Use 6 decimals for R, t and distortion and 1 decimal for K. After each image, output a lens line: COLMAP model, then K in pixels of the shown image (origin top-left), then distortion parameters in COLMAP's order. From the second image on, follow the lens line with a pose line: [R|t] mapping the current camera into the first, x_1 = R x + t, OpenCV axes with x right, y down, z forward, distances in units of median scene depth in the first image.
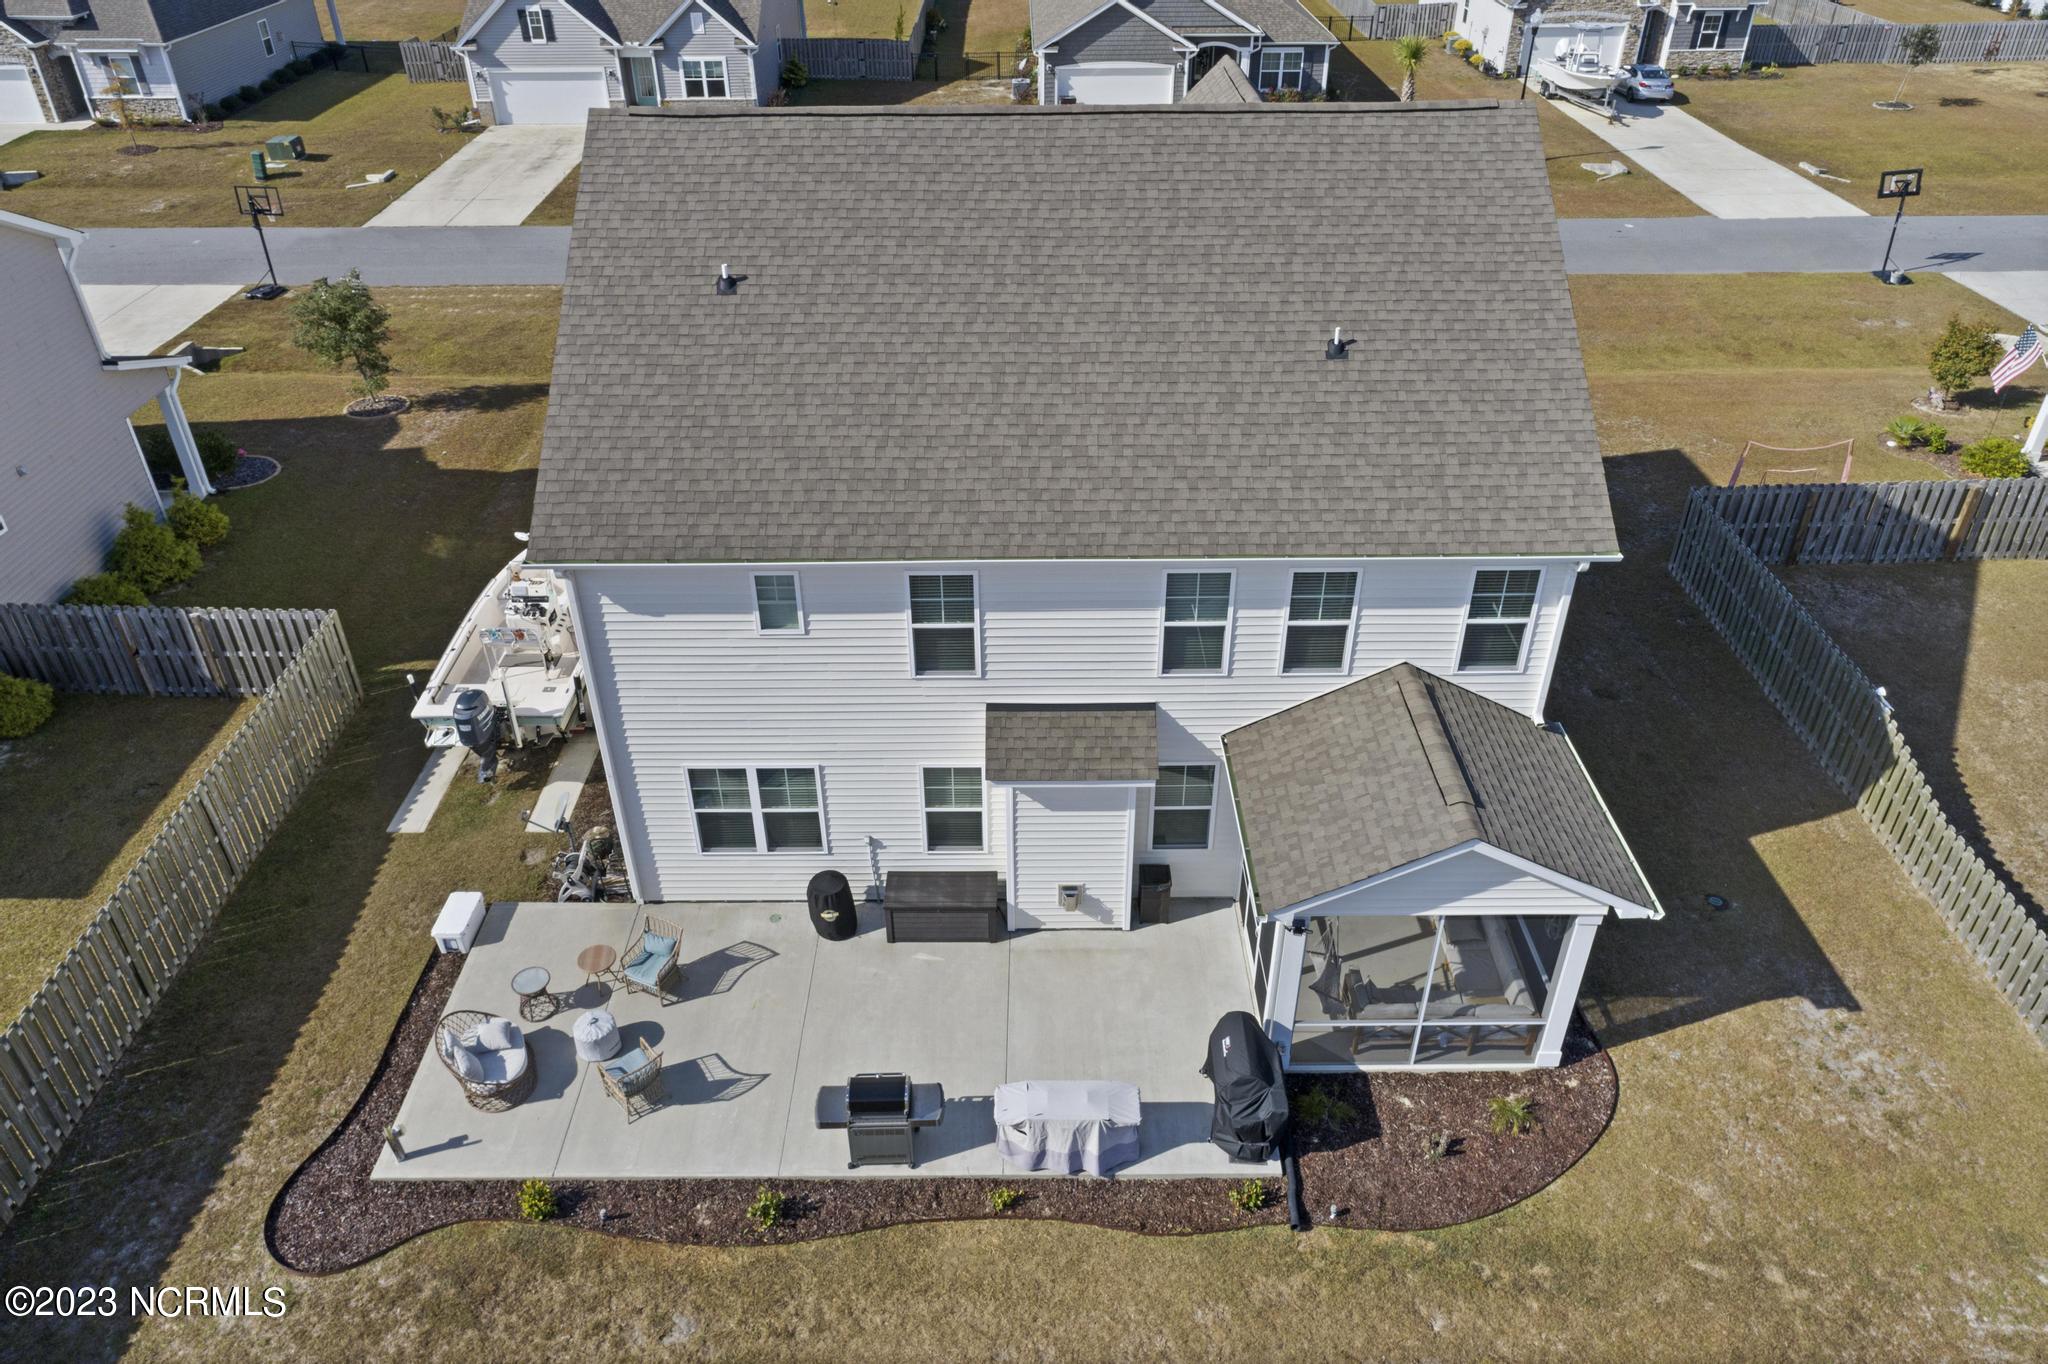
lens RADIAL K [[1402.1, 0, 1022.6], [0, 1402.1, 679.1], [0, 0, 1]] dist [-0.005019, 0.016104]
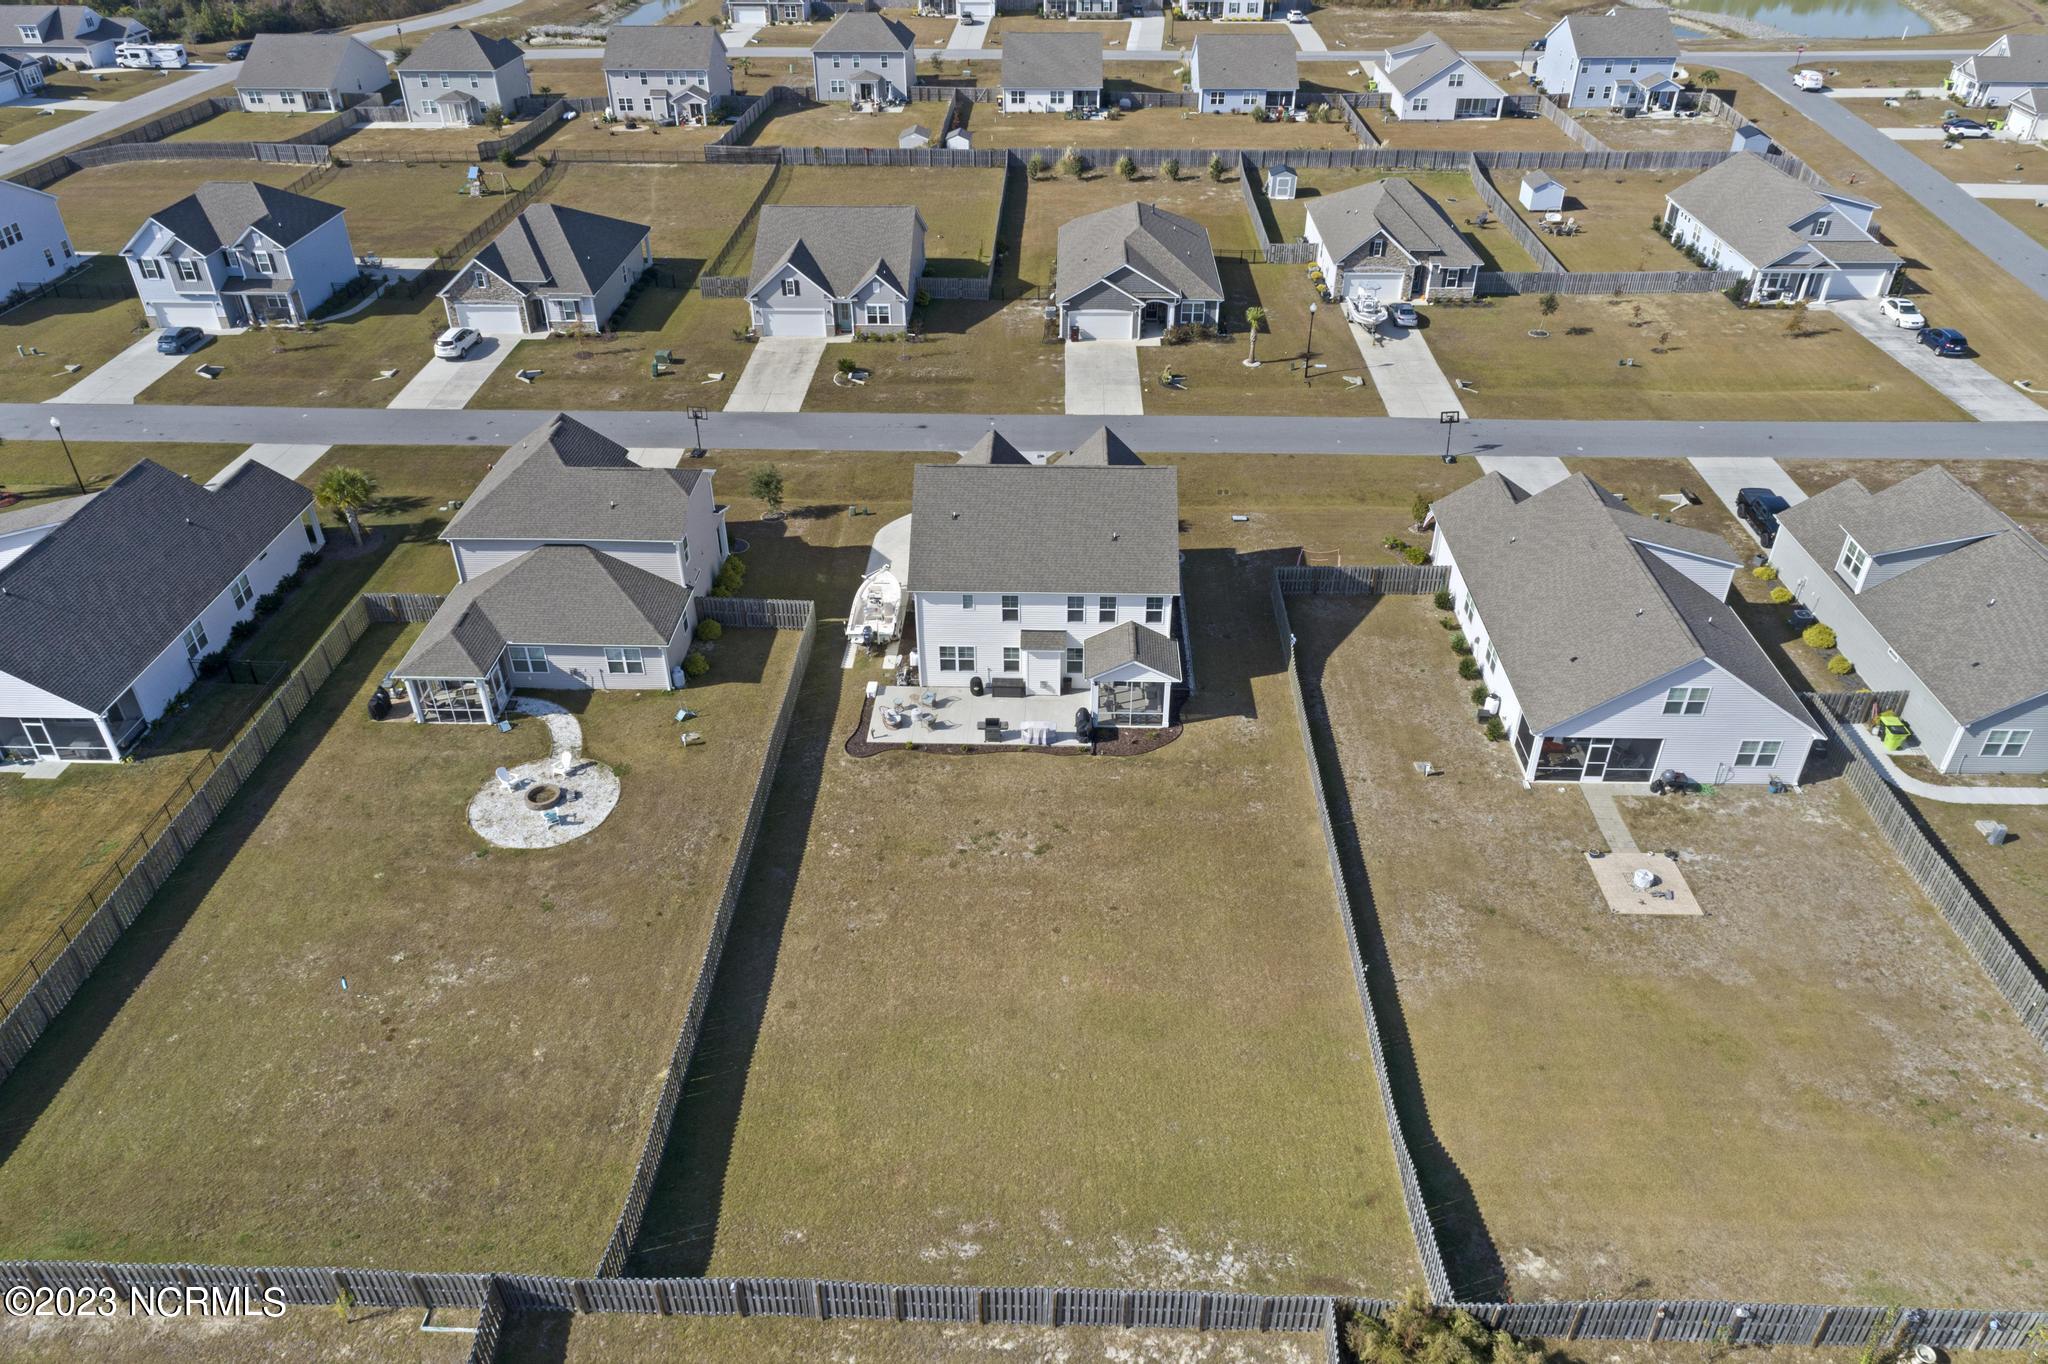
lens RADIAL K [[1402.1, 0, 1022.6], [0, 1402.1, 679.1], [0, 0, 1]] dist [-0.005019, 0.016104]
pose [[0.999317, 0.021518, -0.030046, 0.088491], [-0.021462, 0.999767, 0.002194, 0.132935], [0.030086, -0.001548, 0.999546, -2.593649]]
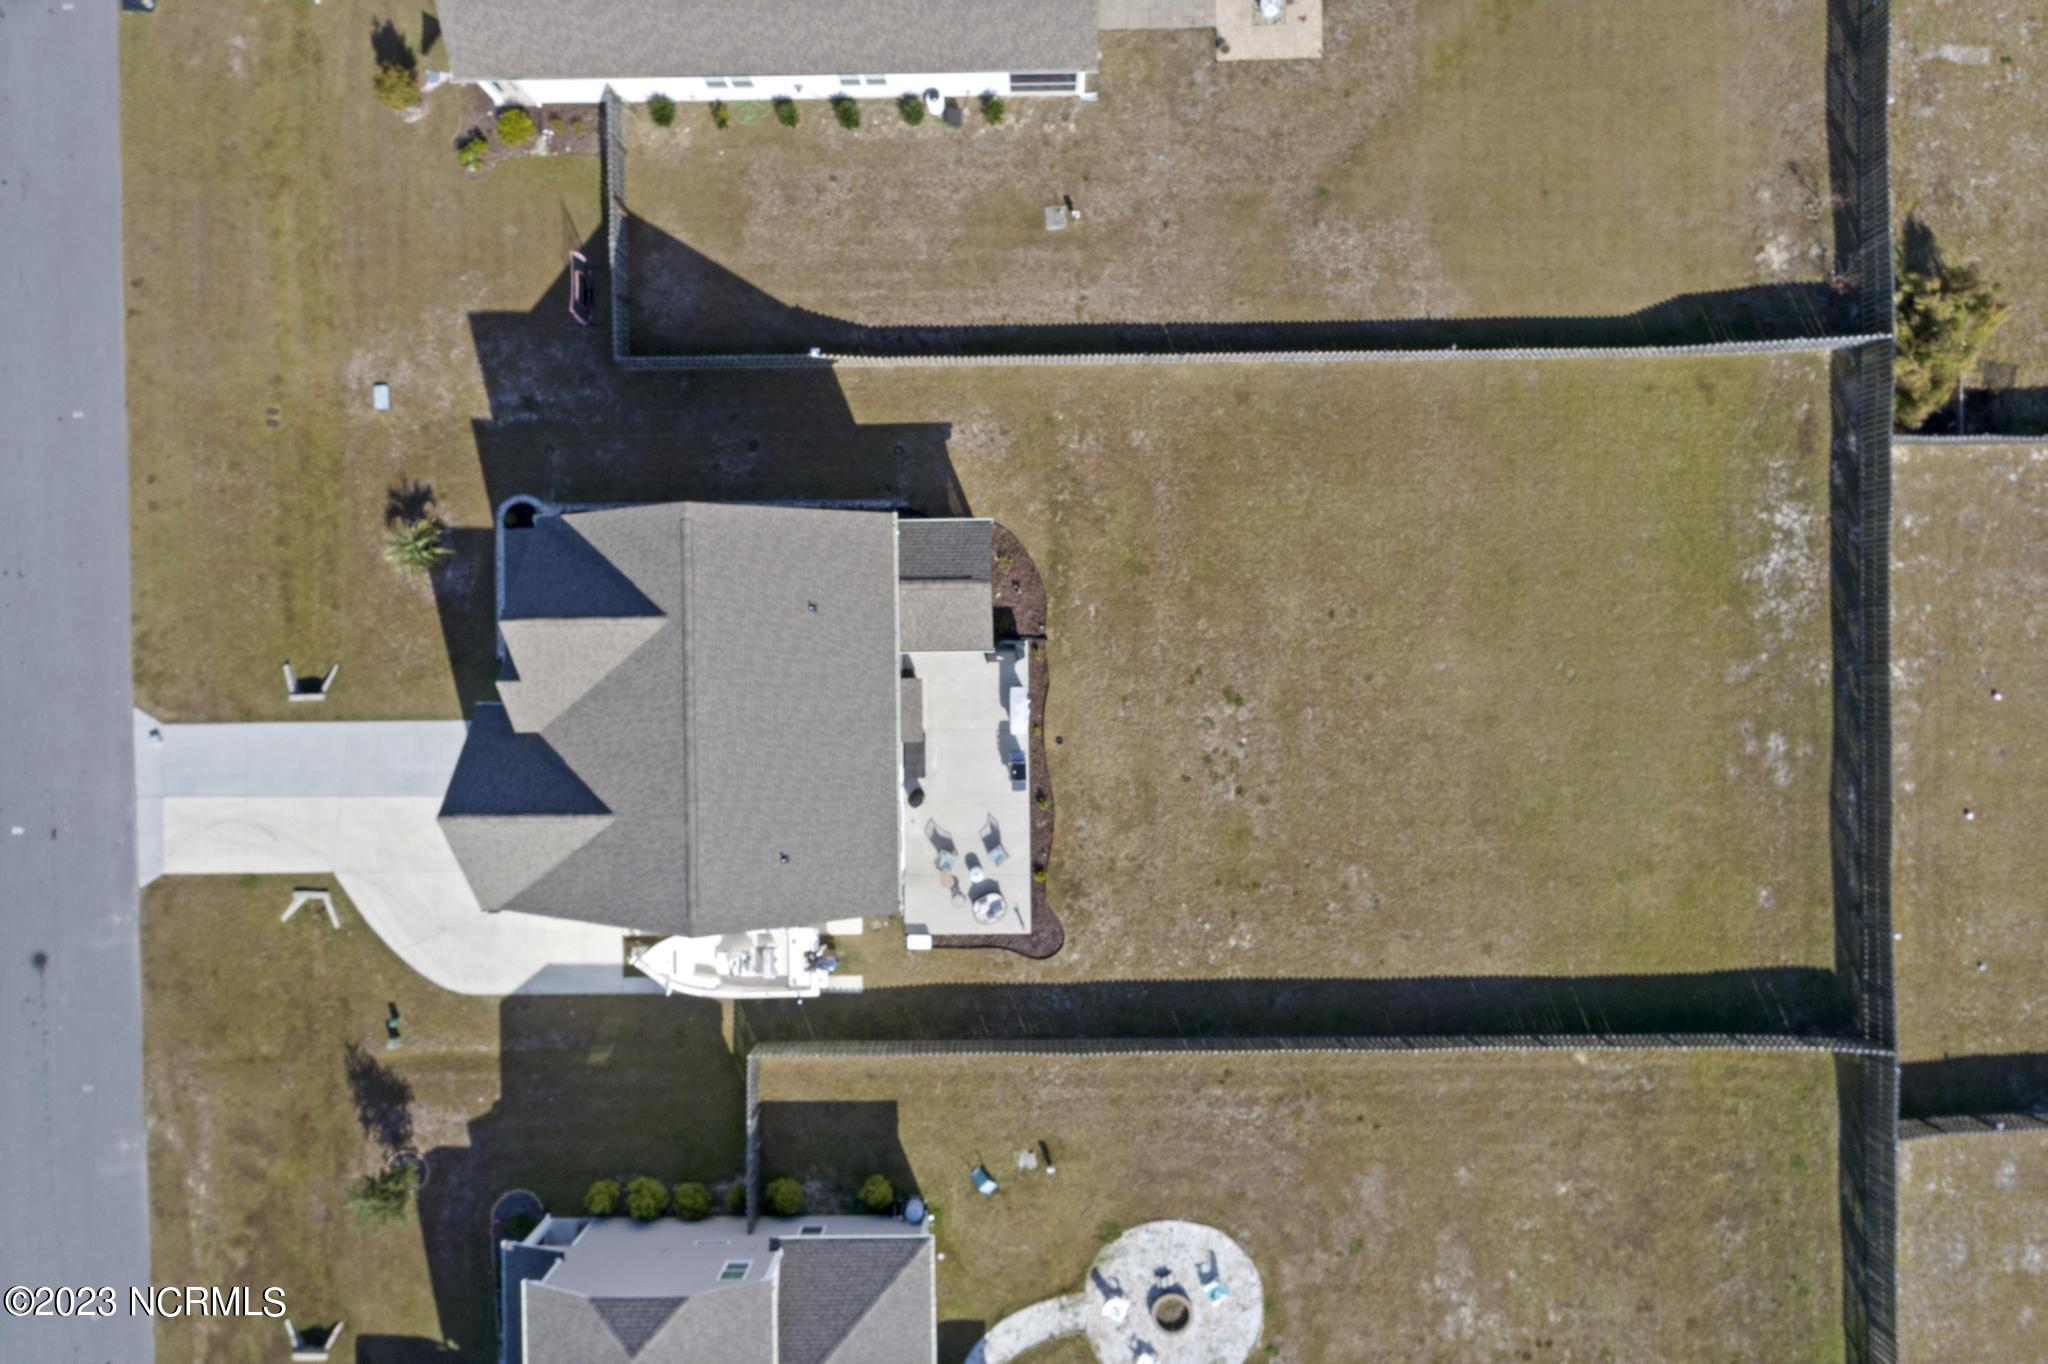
lens RADIAL K [[1408.8, 0, 1024.0], [0, 1408.8, 682.0], [0, 0, 1]] dist [-0.007326, 0.022201]
pose [[-0.009090, -0.999913, -0.009525, 0.105582], [0.567721, -0.013002, 0.823118, -1.898632], [-0.823171, 0.002075, 0.567790, -0.658038]]
